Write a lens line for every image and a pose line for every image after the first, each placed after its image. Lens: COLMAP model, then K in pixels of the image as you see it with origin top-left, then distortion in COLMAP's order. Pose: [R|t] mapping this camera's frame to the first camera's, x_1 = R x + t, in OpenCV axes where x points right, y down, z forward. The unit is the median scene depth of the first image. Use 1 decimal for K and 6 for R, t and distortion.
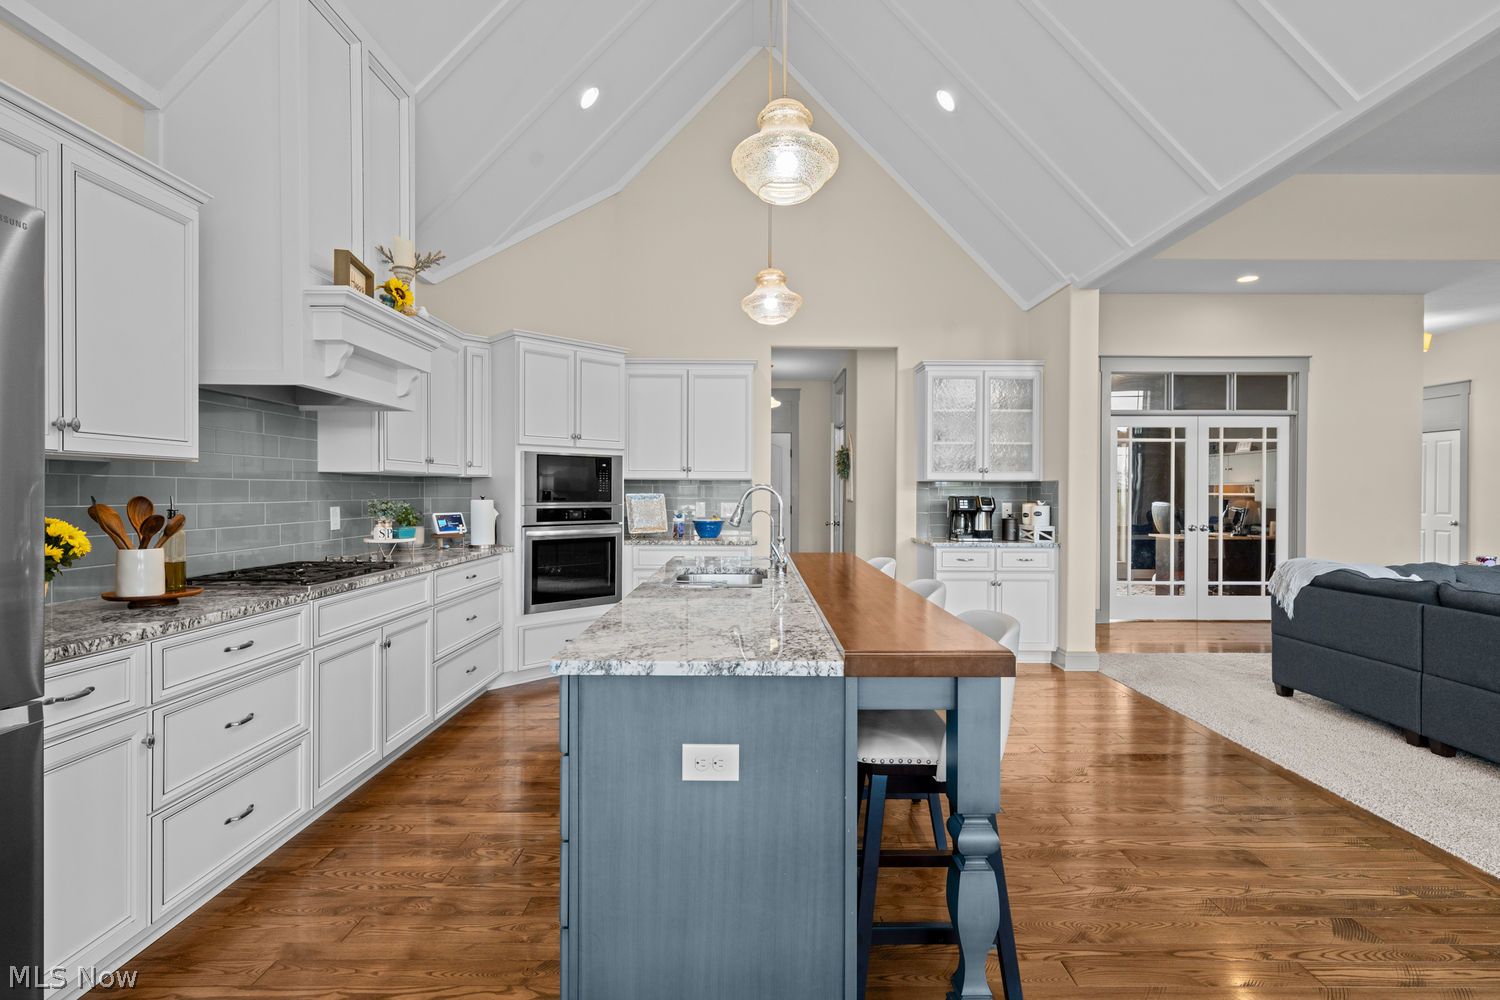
lens RADIAL K [[720.1, 0, 750.2], [0, 720.1, 495.7], [0, 0, 1]] dist [0.002440, -0.000818]
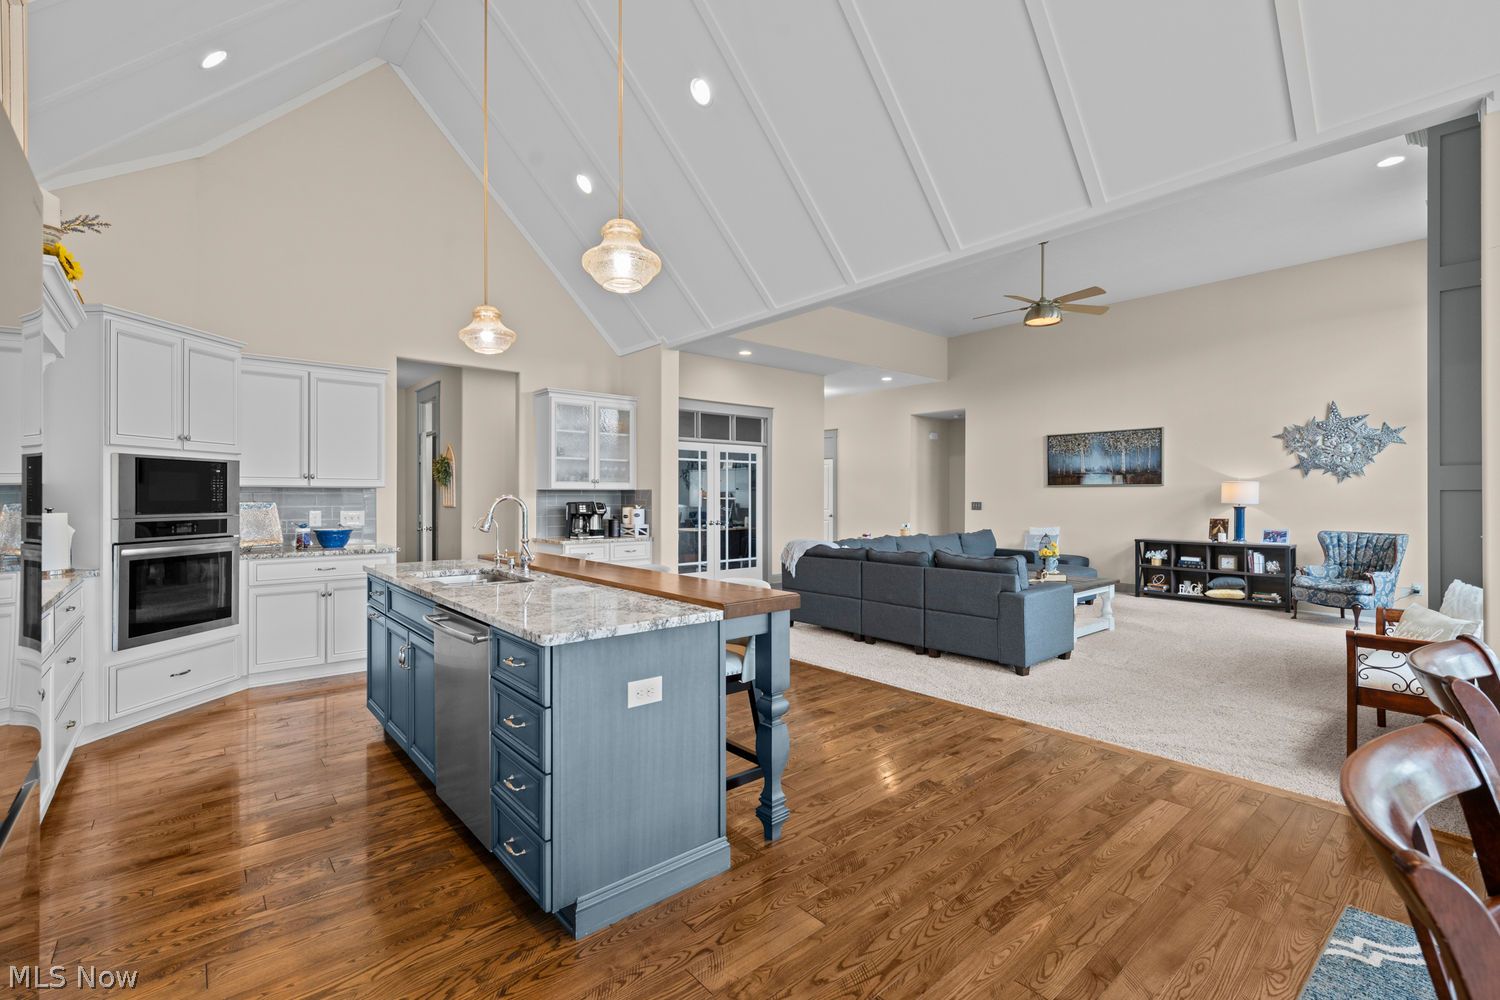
lens RADIAL K [[661.4, 0, 753.3], [0, 661.4, 494.7], [0, 0, 1]] dist [0.000181, 0.000291]
pose [[0.758869, -0.001973, 0.651240, -0.224588], [0.005992, 0.999974, -0.003952, -0.005774], [-0.651216, 0.006901, 0.758861, -0.045516]]
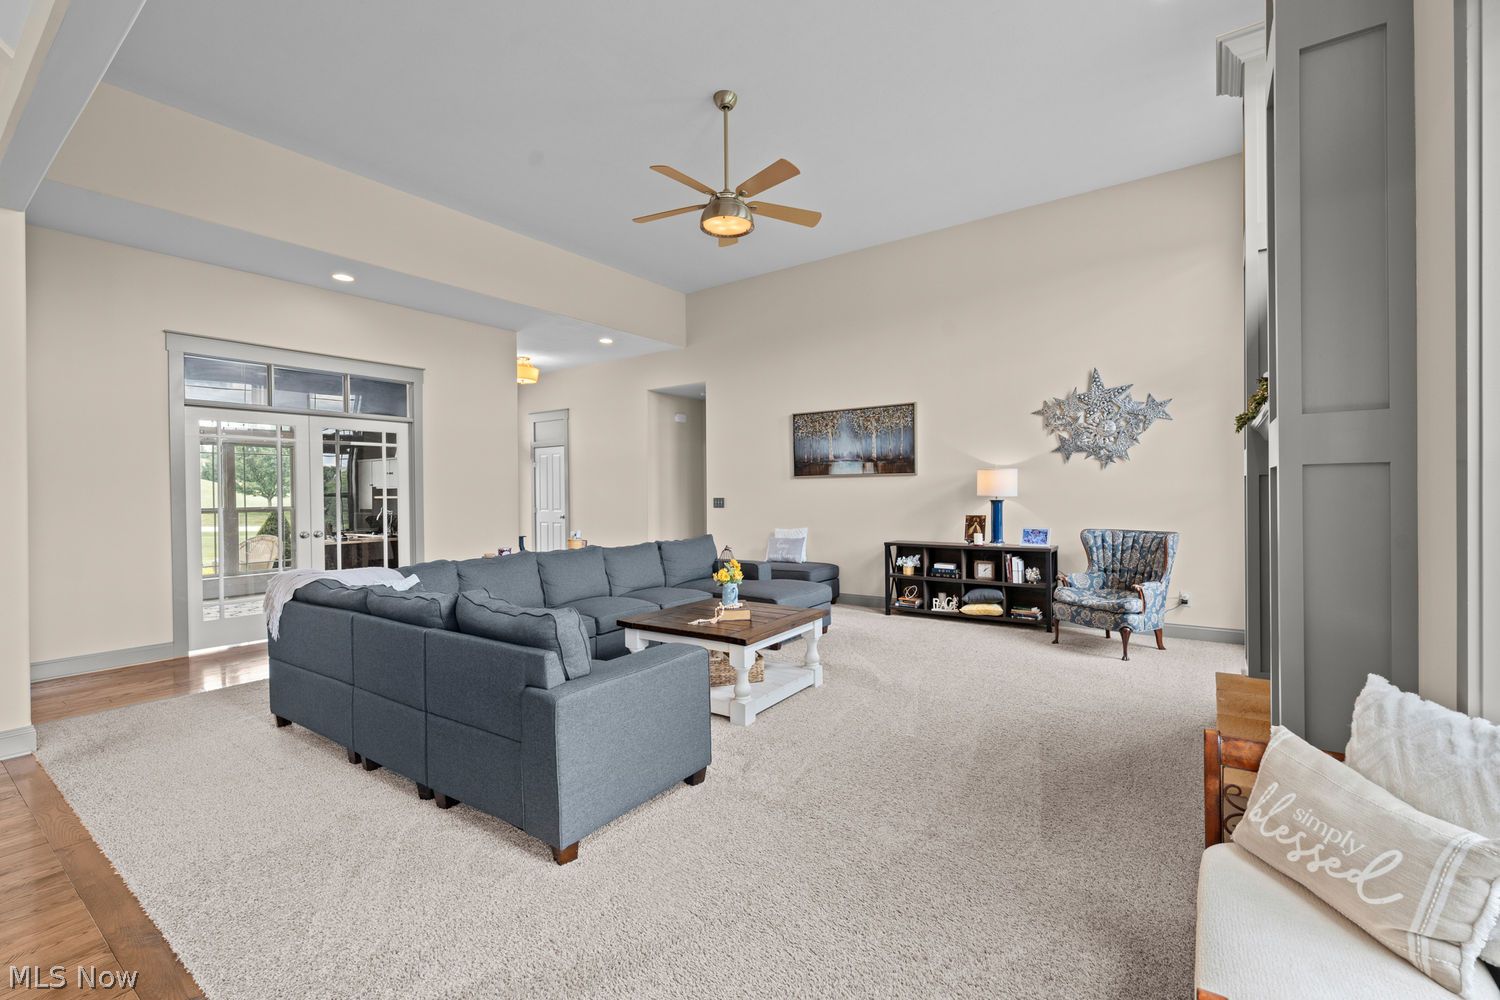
lens RADIAL K [[621.5, 0, 765.6], [0, 621.5, 494.9], [0, 0, 1]] dist [0.002005, -0.000069]
pose [[0.580648, -0.013799, 0.814038, 0.416040], [0.017448, 0.999838, 0.004502, 0.000364], [-0.813968, 0.011589, 0.580794, 0.059280]]
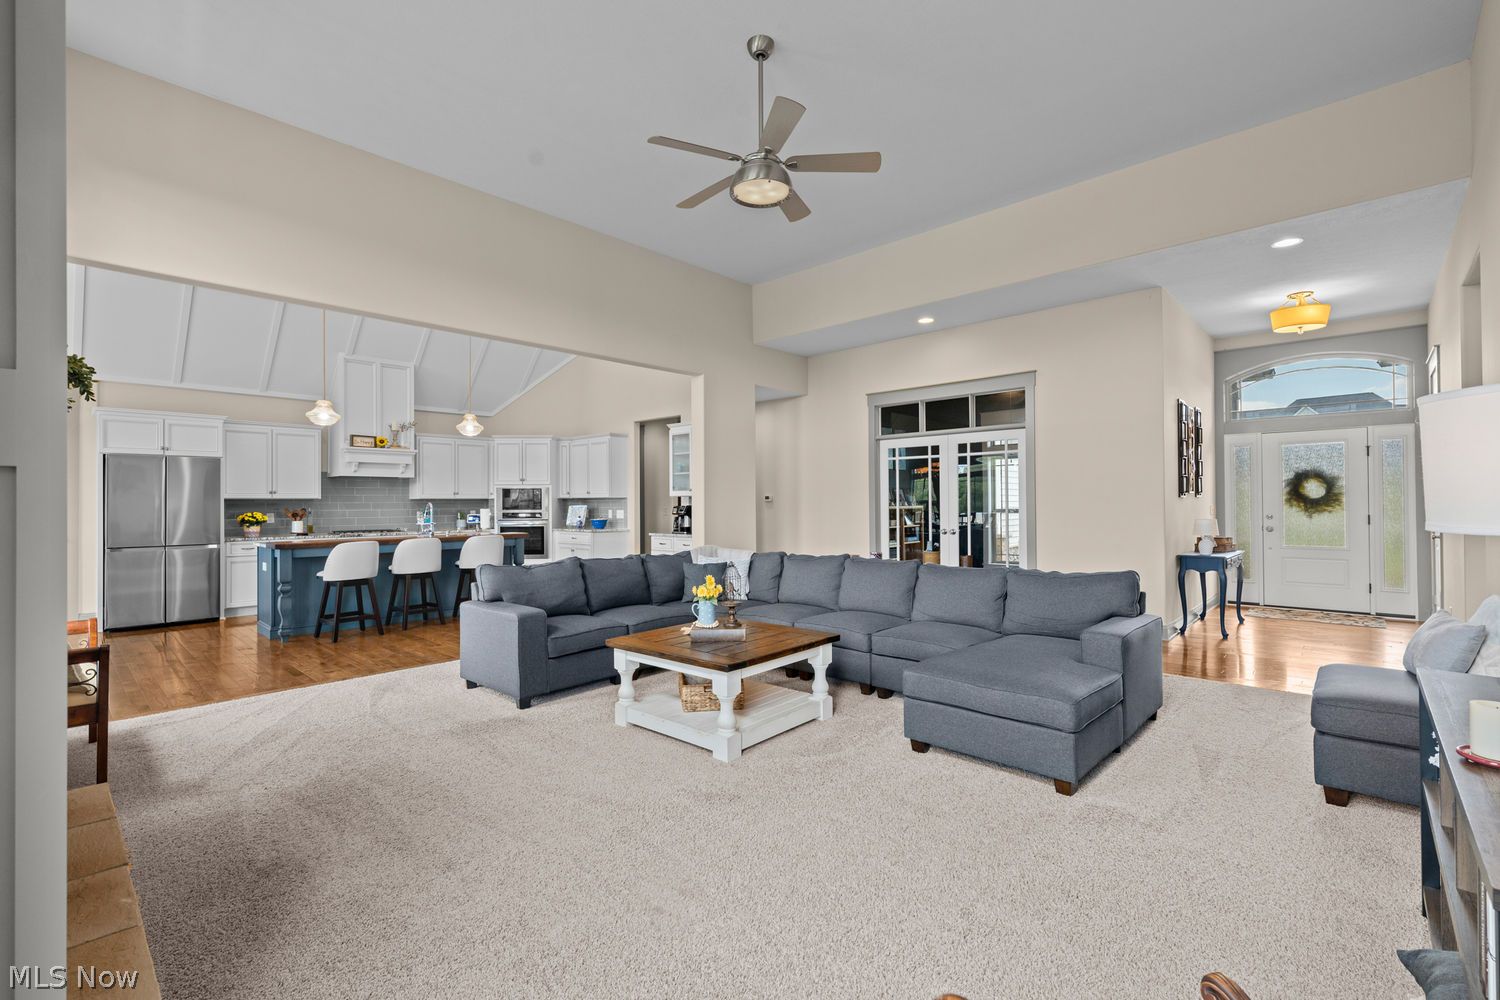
lens RADIAL K [[661.4, 0, 757.5], [0, 661.4, 497.5], [0, 0, 1]] dist [0.000181, 0.000291]
pose [[0.730246, -0.014151, -0.683038, 1.537722], [0.006782, 0.999886, -0.013465, 0.003712], [0.683151, 0.005201, 0.730259, 0.021914]]
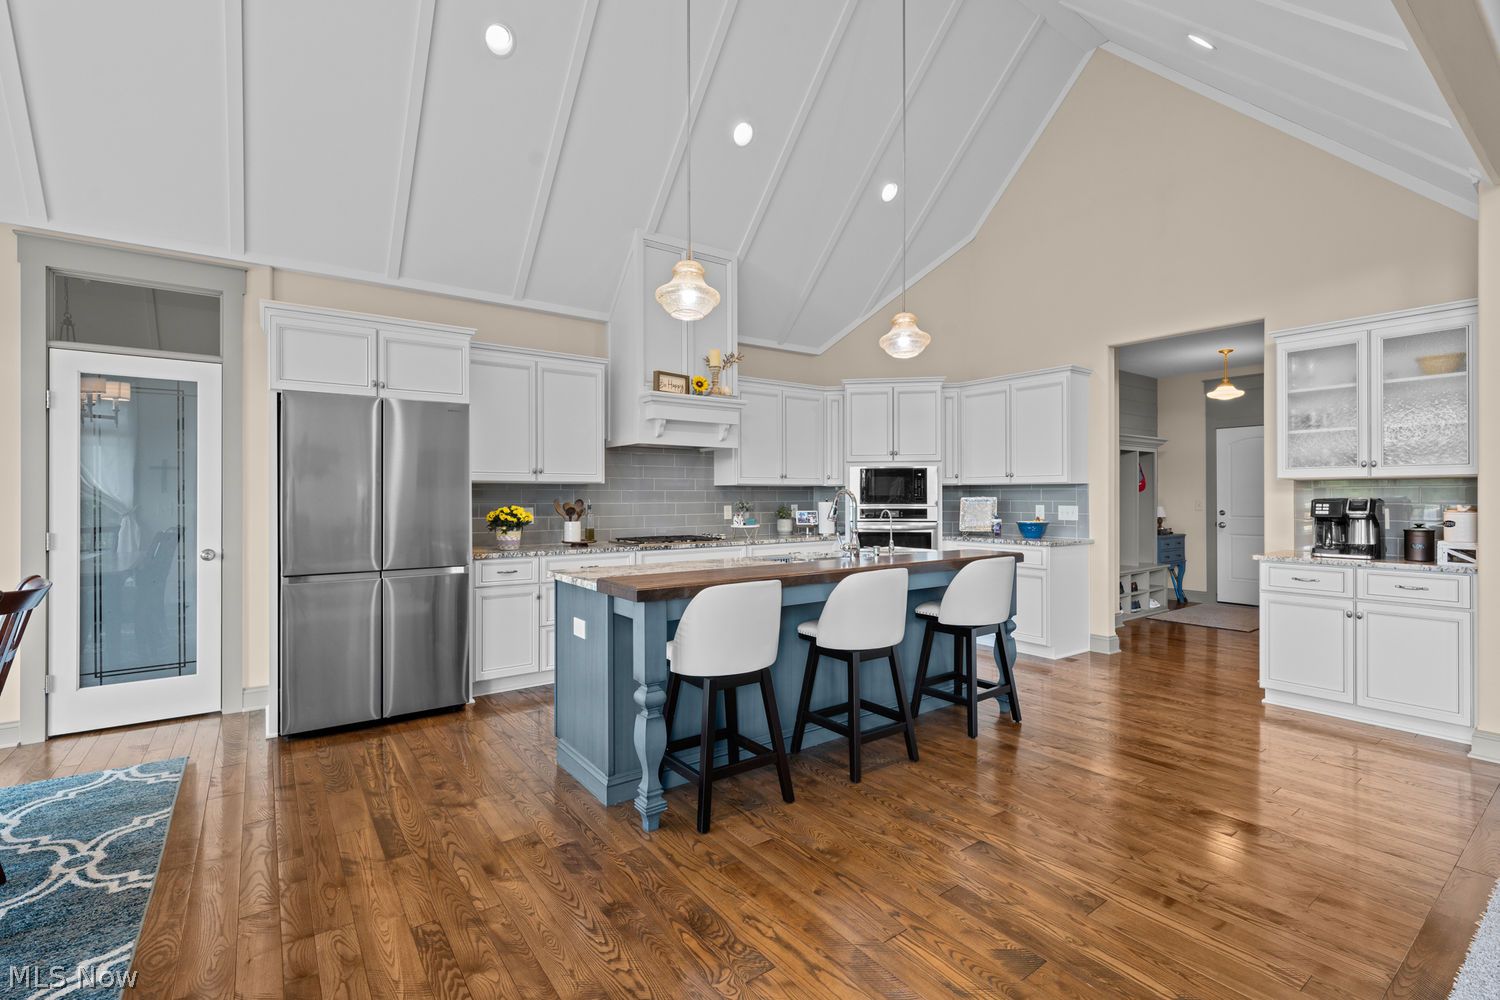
lens RADIAL K [[661.4, 0, 747.3], [0, 661.4, 496.5], [0, 0, 1]] dist [0.000181, 0.000291]
pose [[0.590800, -0.004466, -0.806806, 0.523622], [0.000604, 0.999987, -0.005093, 0.001583], [0.806818, 0.002521, 0.590795, 0.081849]]
